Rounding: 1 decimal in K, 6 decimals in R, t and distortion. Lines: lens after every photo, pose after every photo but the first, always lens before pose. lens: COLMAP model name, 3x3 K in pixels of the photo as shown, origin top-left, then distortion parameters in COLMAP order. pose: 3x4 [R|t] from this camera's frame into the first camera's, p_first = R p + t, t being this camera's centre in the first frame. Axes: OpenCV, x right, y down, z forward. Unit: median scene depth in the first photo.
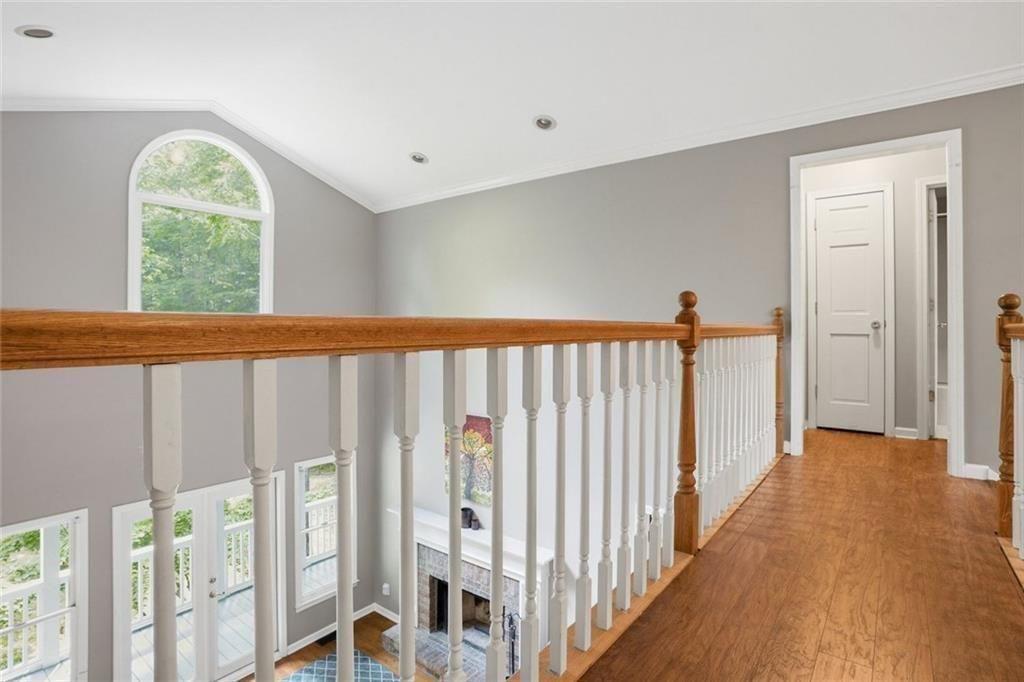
lens RADIAL K [[503.3, 0, 509.0], [0, 503.3, 337.3], [0, 0, 1]] dist [-0.063573, 0.024971]
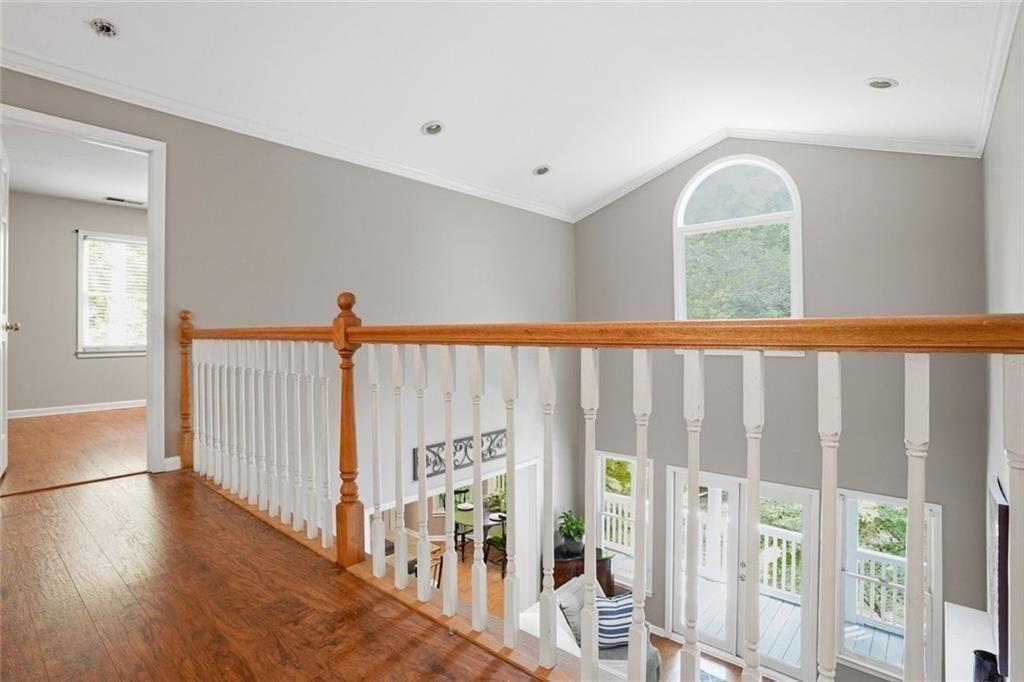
lens RADIAL K [[503.3, 0, 509.0], [0, 503.3, 337.3], [0, 0, 1]] dist [-0.063573, 0.024971]
pose [[-0.046194, 0.006336, -0.998912, 1.236368], [-0.014781, 0.999866, 0.007026, -0.016006], [0.998823, 0.015090, -0.046094, 1.277019]]
